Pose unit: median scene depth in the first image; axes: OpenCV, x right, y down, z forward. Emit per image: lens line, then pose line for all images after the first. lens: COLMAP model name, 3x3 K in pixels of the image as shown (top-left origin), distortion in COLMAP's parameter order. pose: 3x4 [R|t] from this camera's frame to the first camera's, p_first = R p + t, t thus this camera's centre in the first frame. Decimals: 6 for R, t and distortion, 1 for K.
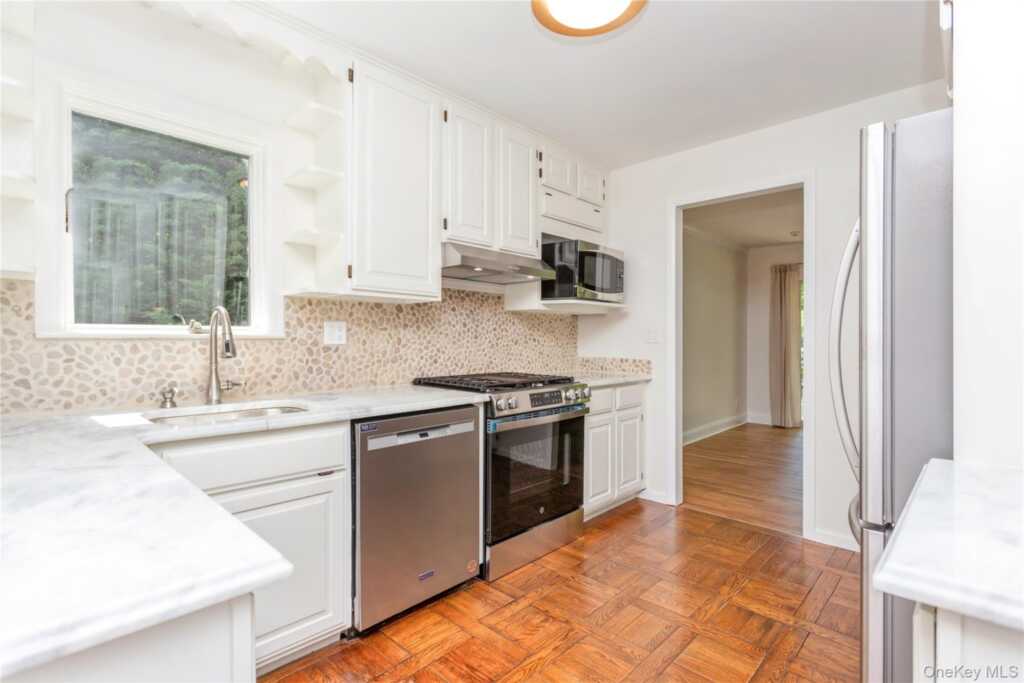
lens RADIAL K [[483.3, 0, 507.5], [0, 483.3, 343.7], [0, 0, 1]] dist [0.007641, 0.000253]
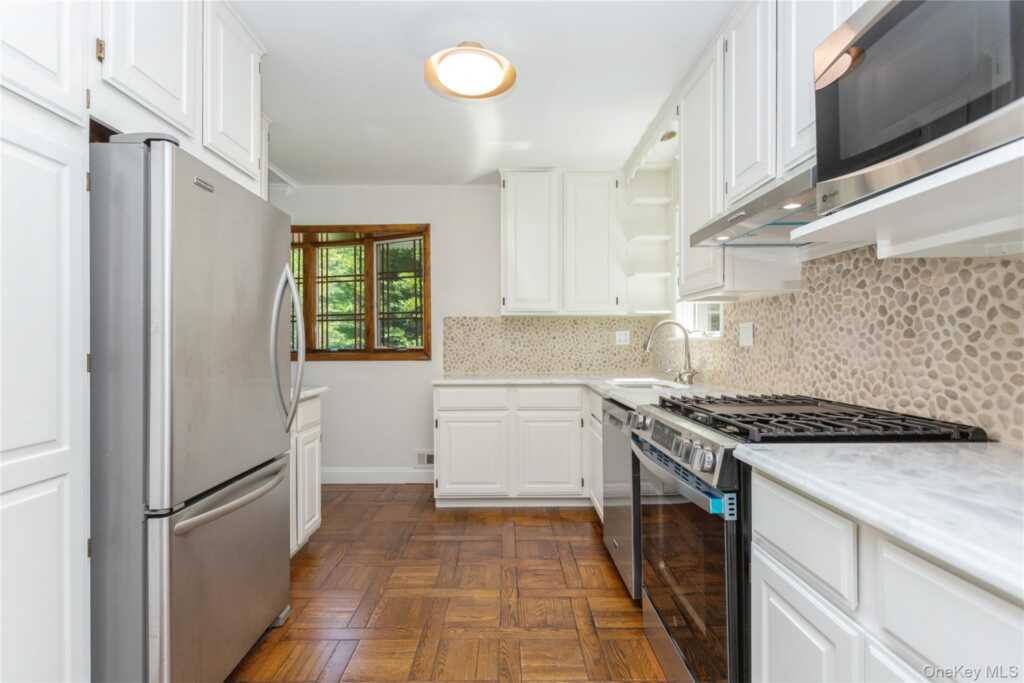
lens RADIAL K [[483.3, 0, 507.5], [0, 483.3, 343.7], [0, 0, 1]] dist [0.007641, 0.000253]
pose [[-0.714532, 0.003285, -0.699595, 0.581708], [-0.002594, 0.999970, 0.007345, -0.007192], [0.699598, 0.007063, -0.714501, 1.159481]]
